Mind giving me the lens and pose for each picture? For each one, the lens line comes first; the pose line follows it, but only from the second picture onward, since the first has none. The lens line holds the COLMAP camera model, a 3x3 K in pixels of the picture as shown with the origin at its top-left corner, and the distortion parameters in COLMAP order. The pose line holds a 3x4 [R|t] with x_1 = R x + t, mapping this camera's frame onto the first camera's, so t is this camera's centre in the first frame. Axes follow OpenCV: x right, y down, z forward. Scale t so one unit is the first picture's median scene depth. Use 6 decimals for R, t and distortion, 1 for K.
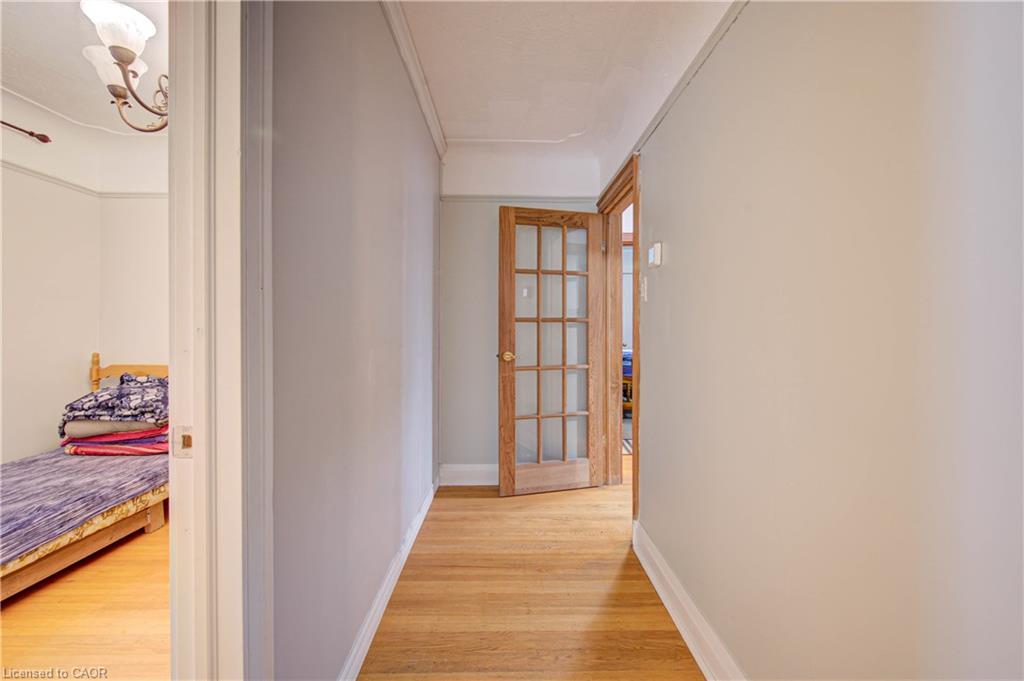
lens RADIAL K [[414.3, 0, 531.2], [0, 414.3, 330.6], [0, 0, 1]] dist [-0.002805, 0.001110]
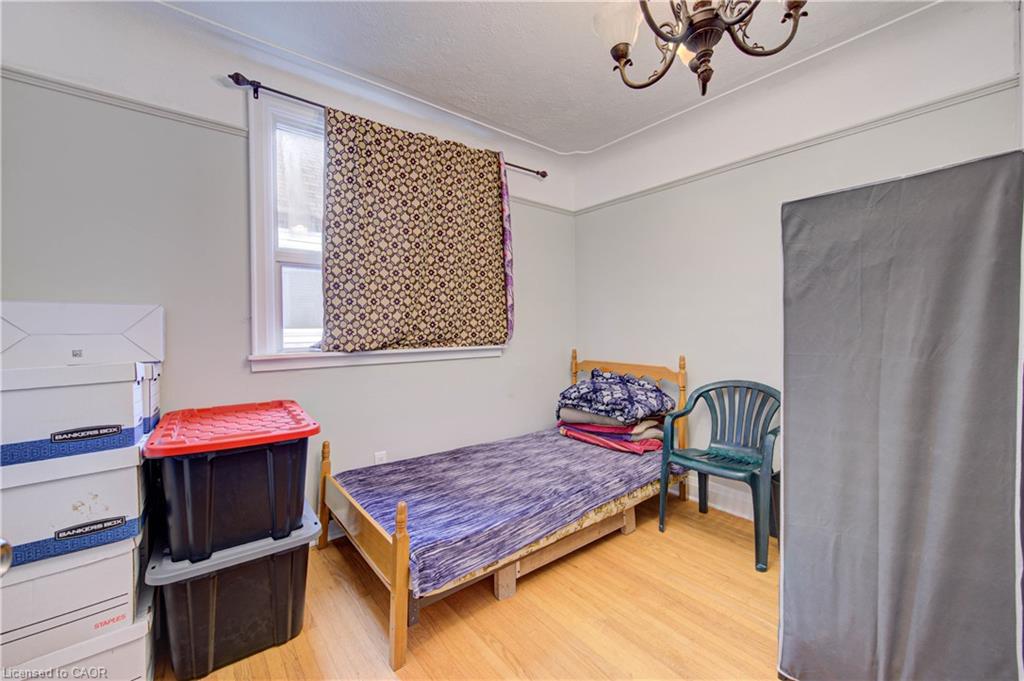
lens RADIAL K [[414.3, 0, 512.6], [0, 414.3, 336.5], [0, 0, 1]] dist [-0.002805, 0.001110]
pose [[0.611258, 0.002595, -0.791427, -0.277928], [0.013551, 0.999814, 0.013744, -0.001181], [0.791315, -0.019126, 0.611109, 0.175312]]
